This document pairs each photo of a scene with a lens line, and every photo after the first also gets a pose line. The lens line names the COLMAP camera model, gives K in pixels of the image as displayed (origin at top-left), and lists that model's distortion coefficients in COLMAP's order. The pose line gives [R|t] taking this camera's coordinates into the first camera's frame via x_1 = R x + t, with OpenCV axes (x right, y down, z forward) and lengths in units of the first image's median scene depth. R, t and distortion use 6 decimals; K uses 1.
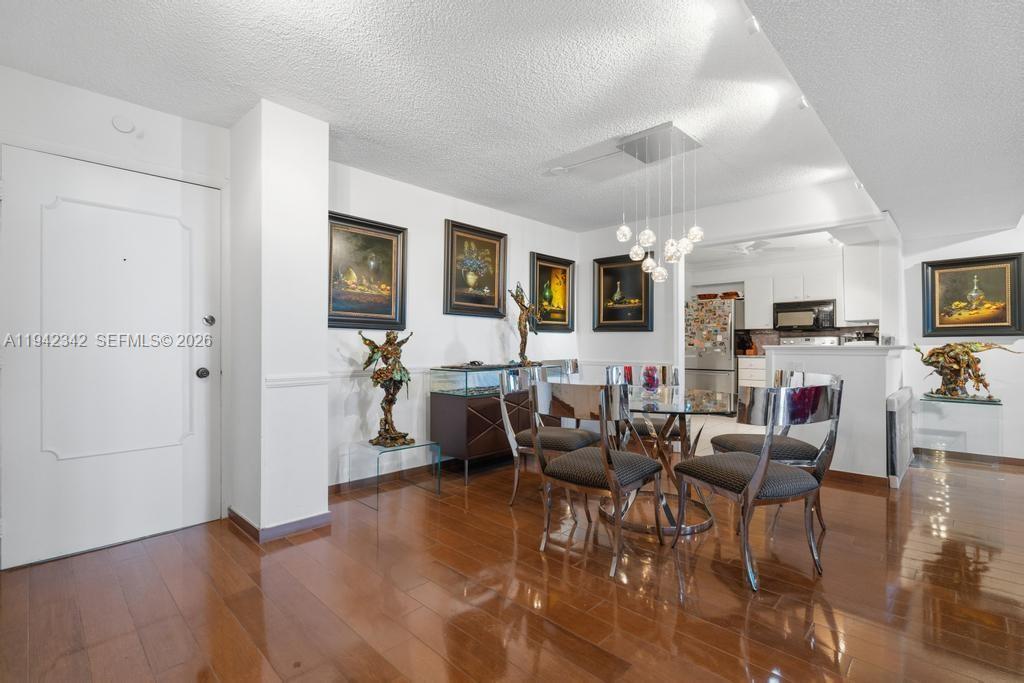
lens RADIAL K [[474.3, 0, 505.6], [0, 474.3, 331.9], [0, 0, 1]] dist [-0.005923, 0.003064]
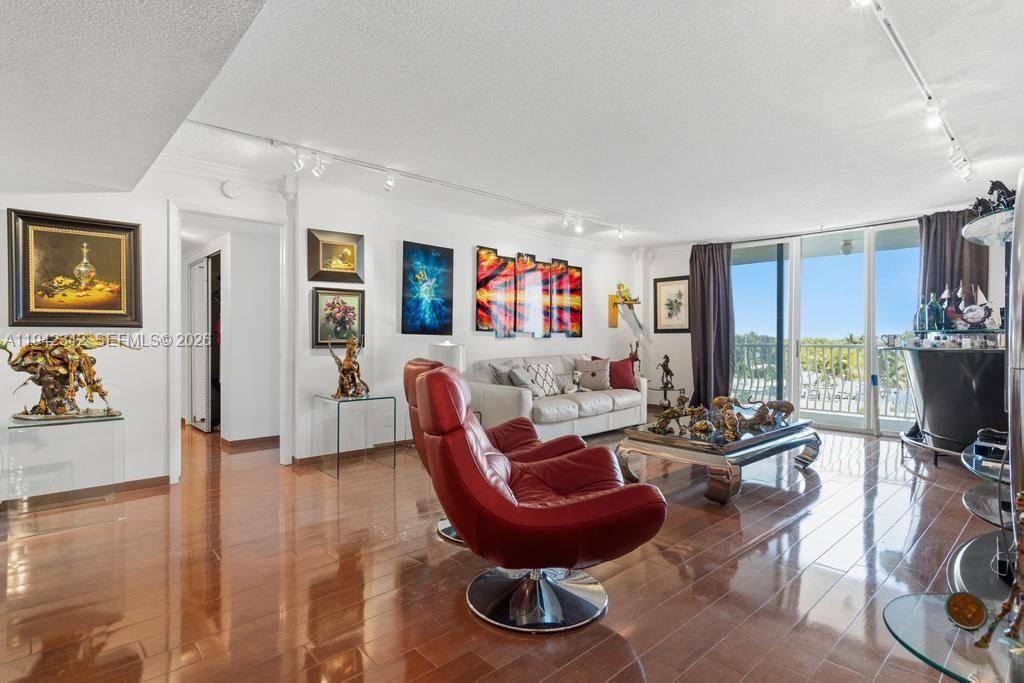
lens RADIAL K [[525.9, 0, 516.6], [0, 525.9, 355.0], [0, 0, 1]] dist [-0.002545, 0.002855]
pose [[0.049635, -0.027292, 0.998394, 0.215911], [-0.030974, 0.999104, 0.028851, 0.008233], [-0.998287, -0.032356, 0.048745, 0.293202]]
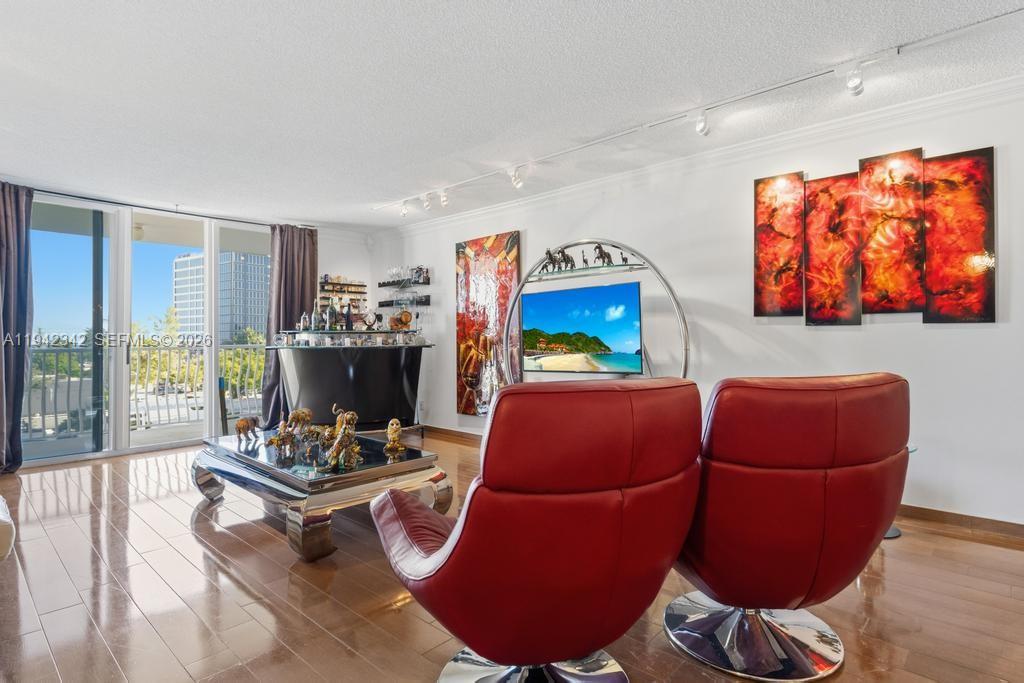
lens RADIAL K [[525.9, 0, 511.3], [0, 525.9, 338.8], [0, 0, 1]] dist [-0.002545, 0.002855]
pose [[-0.999828, 0.010714, -0.015111, 0.927977], [0.011071, 0.999656, -0.023789, 0.014695], [0.014851, -0.023952, -0.999603, 0.732878]]
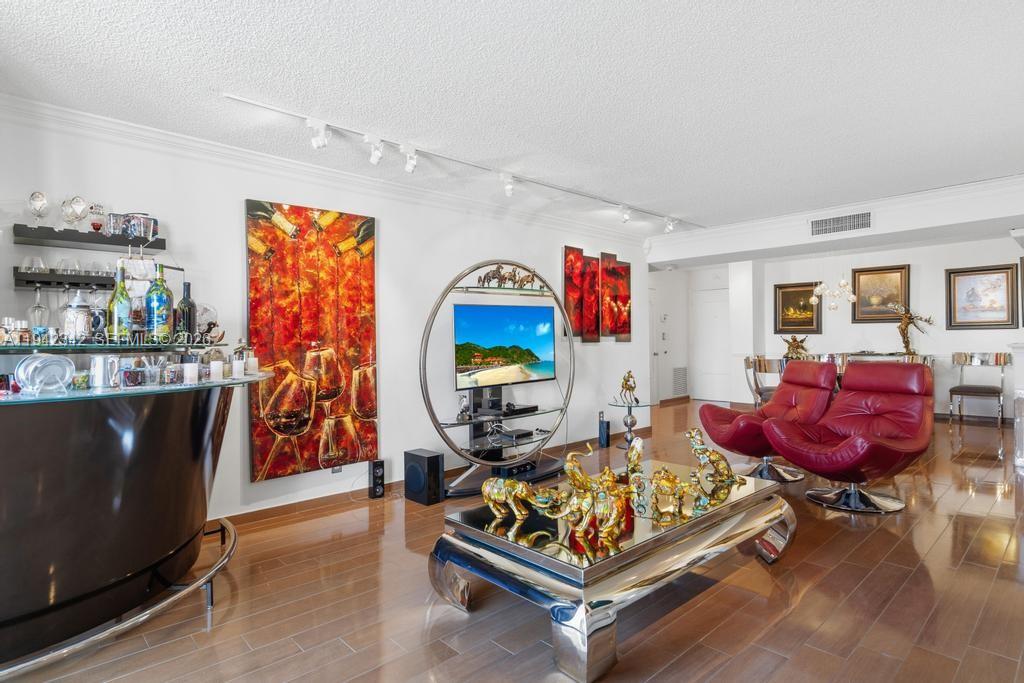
lens RADIAL K [[525.9, 0, 508.3], [0, 525.9, 343.5], [0, 0, 1]] dist [-0.002545, 0.002855]
pose [[-0.064959, 0.008419, -0.997852, 1.795093], [0.043388, 0.999043, 0.005604, -0.027884], [0.996944, -0.042931, -0.065263, -0.138994]]
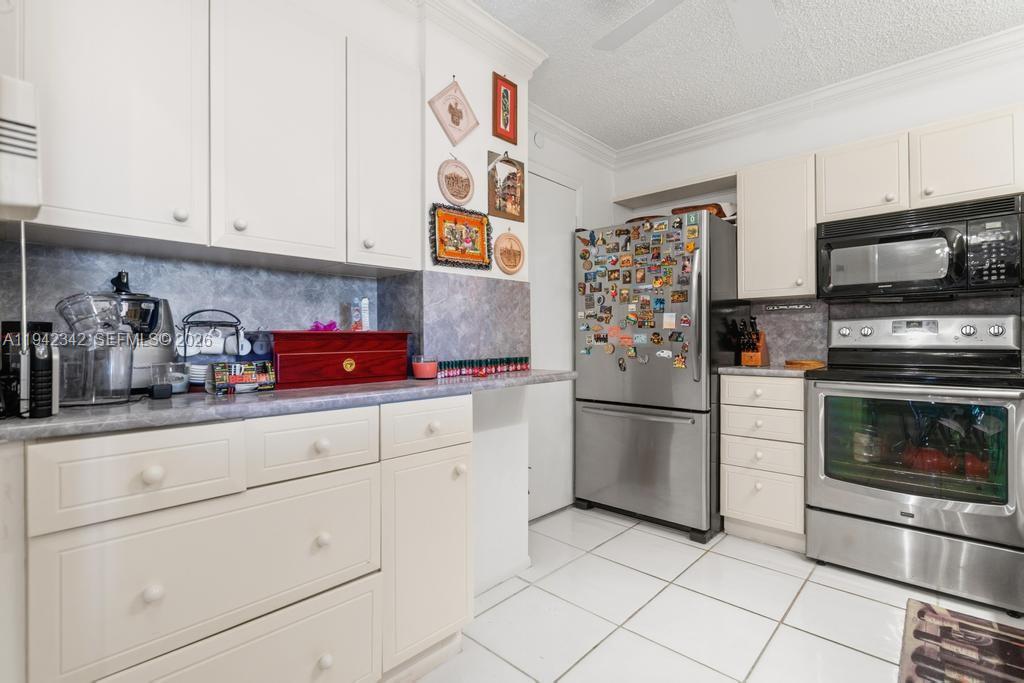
lens RADIAL K [[474.3, 0, 511.4], [0, 474.3, 321.0], [0, 0, 1]] dist [-0.005923, 0.003064]
pose [[0.999784, 0.004310, 0.020314, 0.517289], [-0.004074, 0.999924, -0.011629, 0.029246], [-0.020363, 0.011543, 0.999726, 1.023154]]
